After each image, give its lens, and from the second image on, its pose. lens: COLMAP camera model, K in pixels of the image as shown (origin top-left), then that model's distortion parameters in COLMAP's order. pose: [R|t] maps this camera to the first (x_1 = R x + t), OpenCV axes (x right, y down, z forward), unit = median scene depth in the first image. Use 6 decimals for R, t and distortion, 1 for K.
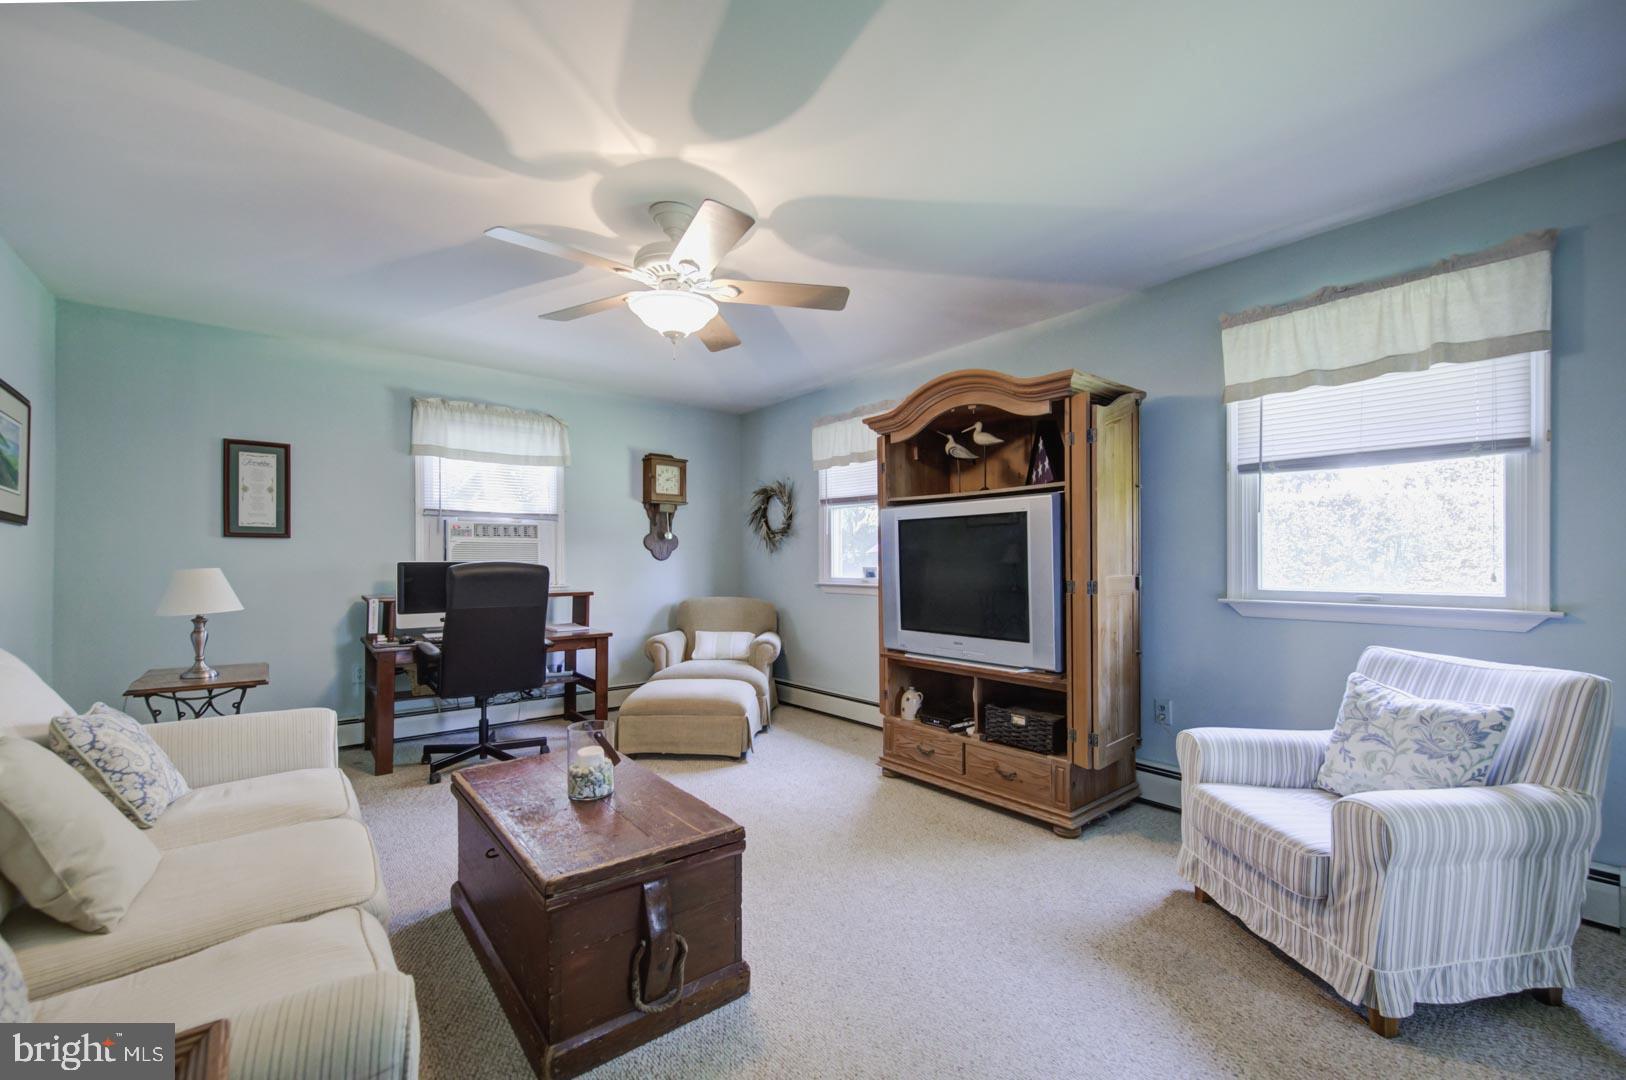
lens RADIAL K [[657.1, 0, 804.6], [0, 657.1, 546.7], [0, 0, 1]] dist [0.003449, -0.000285]
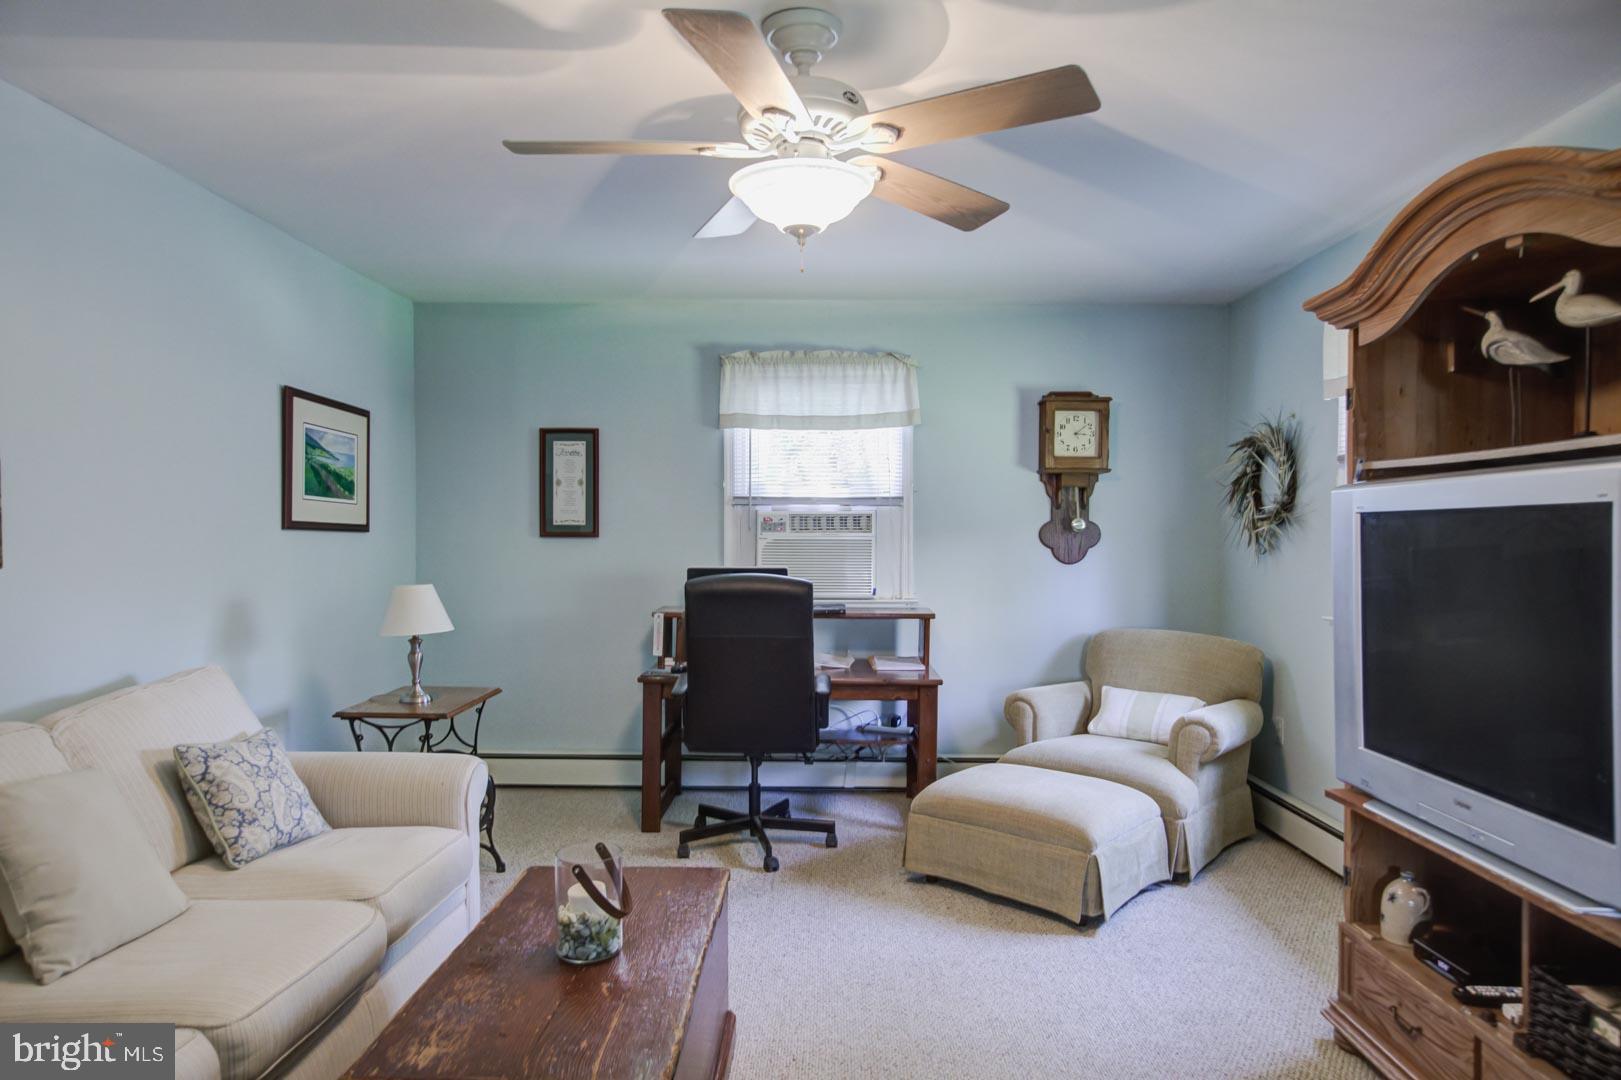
lens RADIAL K [[976.6, 0, 809.2], [0, 976.6, 552.8], [0, 0, 1]] dist [0.024192, -0.003414]
pose [[0.770440, 0.014890, -0.637338, 0.287621], [0.010845, 0.999276, 0.036456, -0.041752], [0.637420, -0.034999, 0.769721, 0.215810]]
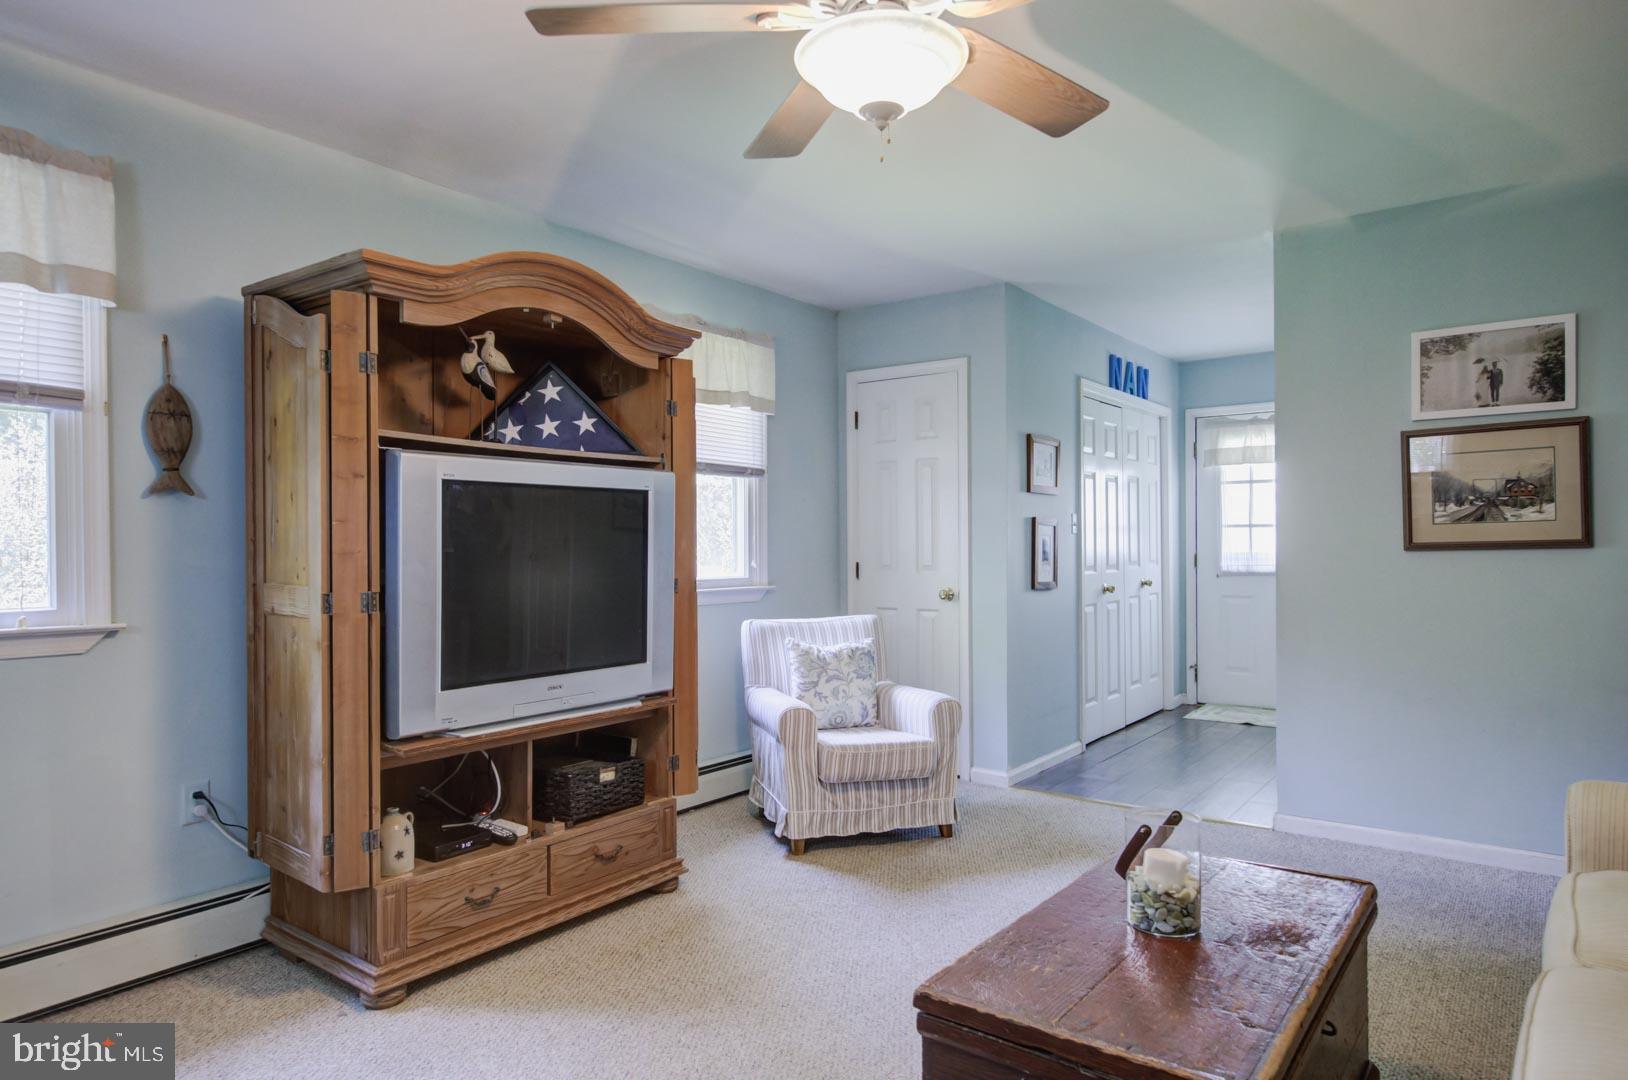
lens RADIAL K [[959.5, 0, 811.6], [0, 959.5, 537.8], [0, 0, 1]] dist [0.022034, 0.000747]
pose [[-0.233634, 0.014115, 0.972222, -0.660512], [-0.010973, 0.999793, -0.017153, 0.015368], [-0.972263, -0.014676, -0.233431, 0.894329]]
